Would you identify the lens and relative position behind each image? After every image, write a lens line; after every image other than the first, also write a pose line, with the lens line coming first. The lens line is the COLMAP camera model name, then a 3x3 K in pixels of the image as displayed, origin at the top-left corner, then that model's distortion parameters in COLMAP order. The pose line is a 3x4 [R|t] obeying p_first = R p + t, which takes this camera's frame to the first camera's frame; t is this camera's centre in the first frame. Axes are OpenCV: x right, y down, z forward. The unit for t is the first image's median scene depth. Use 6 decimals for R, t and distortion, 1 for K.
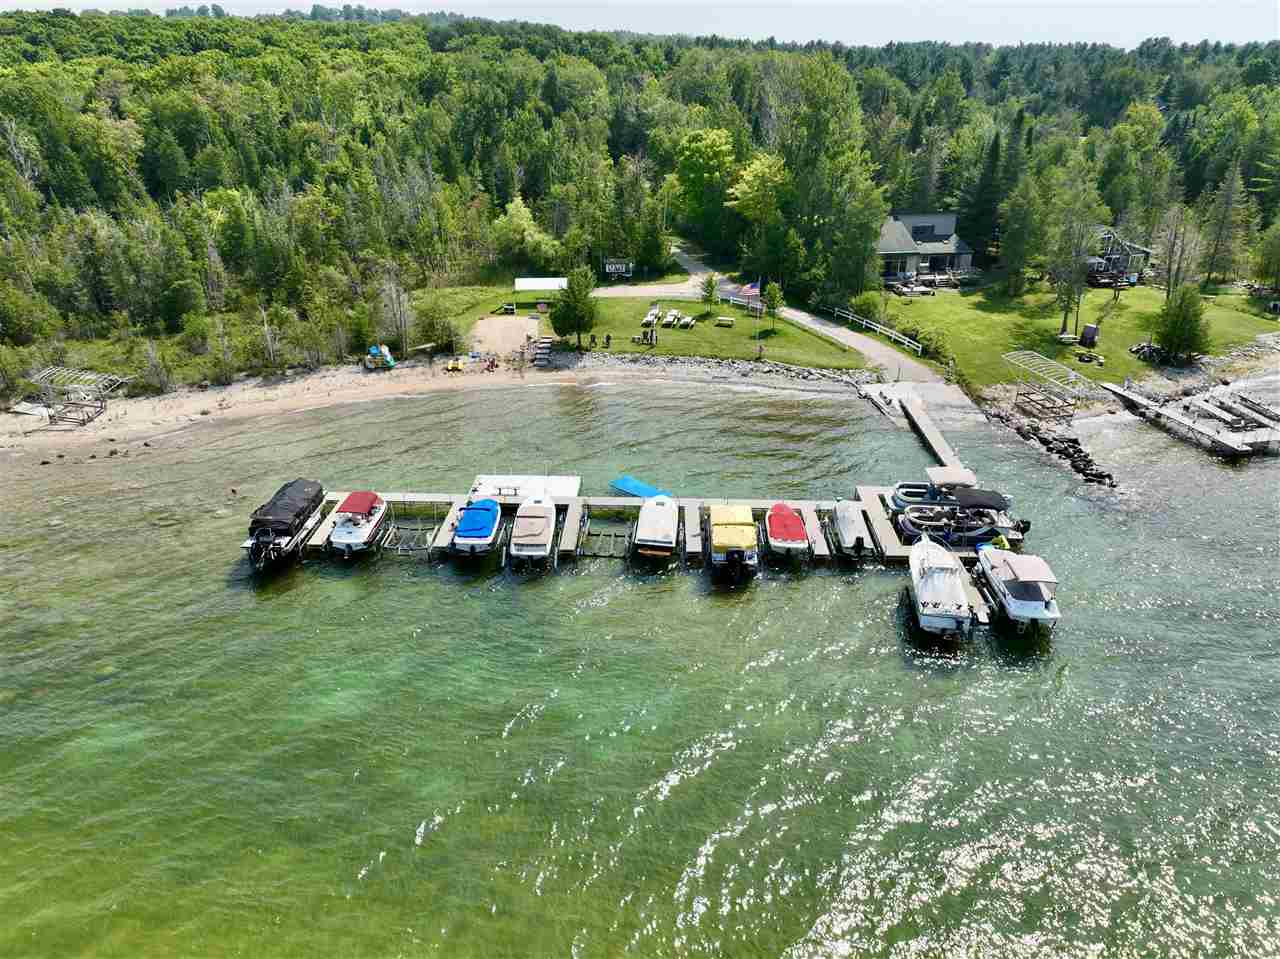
lens RADIAL K [[903.7, 0, 640.3], [0, 903.7, 482.9], [0, 0, 1]] dist [0.006624, 0.010628]
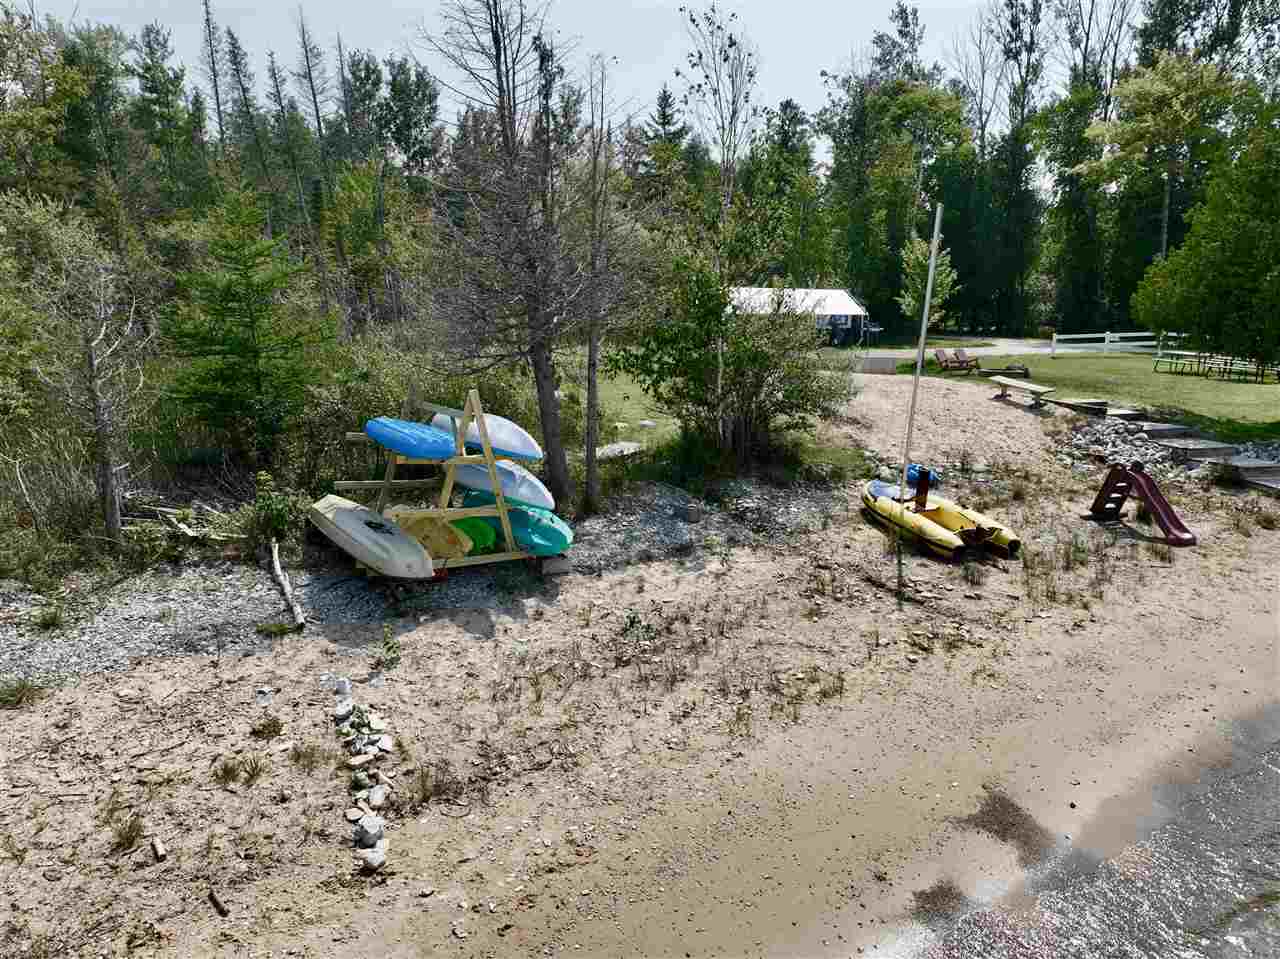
lens RADIAL K [[903.7, 0, 644.0], [0, 903.7, 481.2], [0, 0, 1]] dist [0.006624, 0.010628]
pose [[0.964500, -0.048847, 0.259525, -0.283583], [0.110983, 0.966722, -0.230502, -0.104713], [-0.239630, 0.251122, 0.937825, 0.845590]]
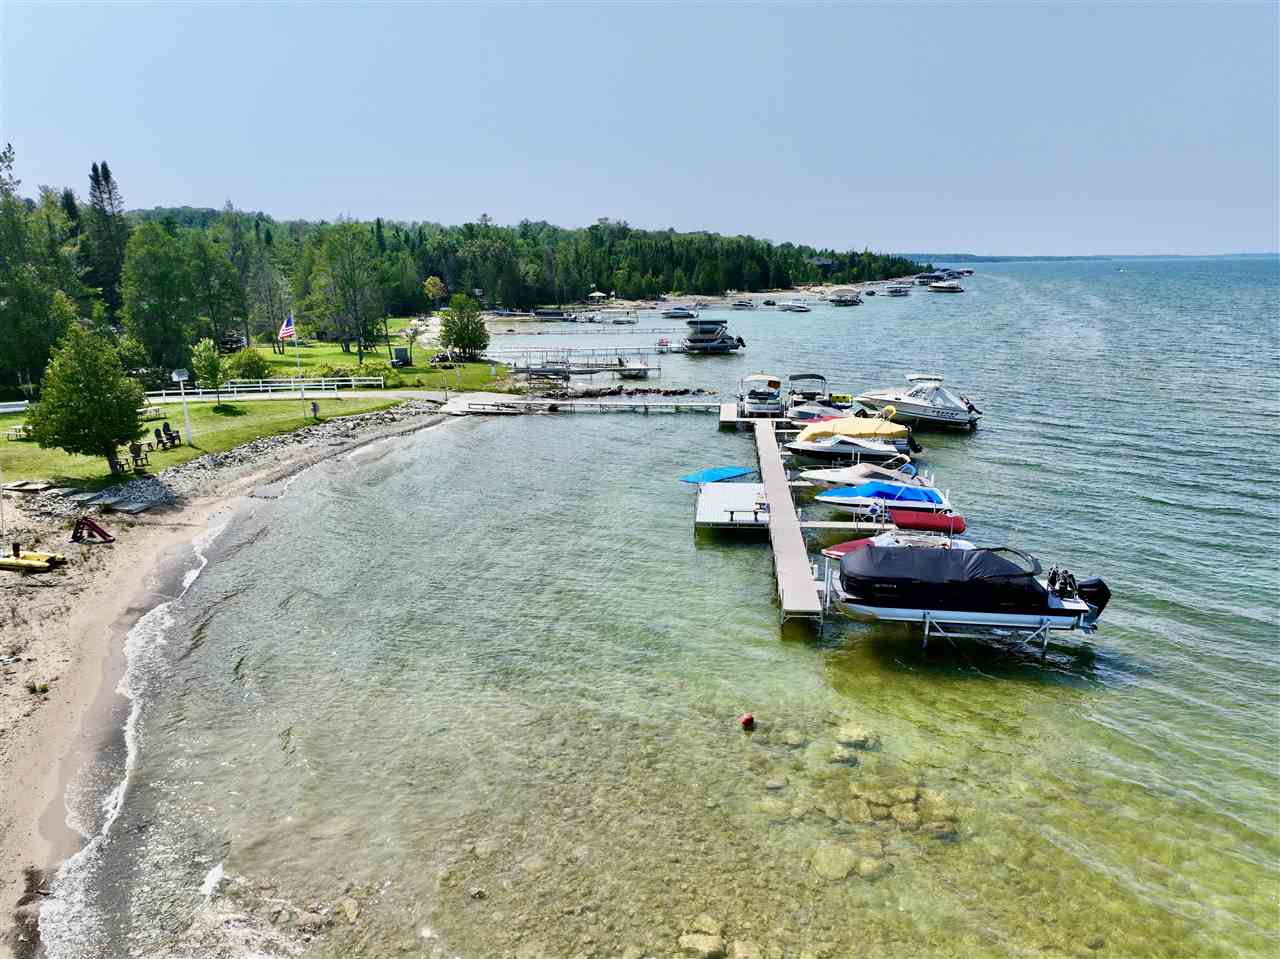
lens RADIAL K [[903.7, 0, 639.9], [0, 903.7, 479.2], [0, 0, 1]] dist [0.006624, 0.010628]
pose [[0.080480, -0.251141, 0.964599, -0.557952], [0.438474, 0.877994, 0.192009, -0.117400], [-0.895133, 0.407499, 0.180779, 0.643910]]
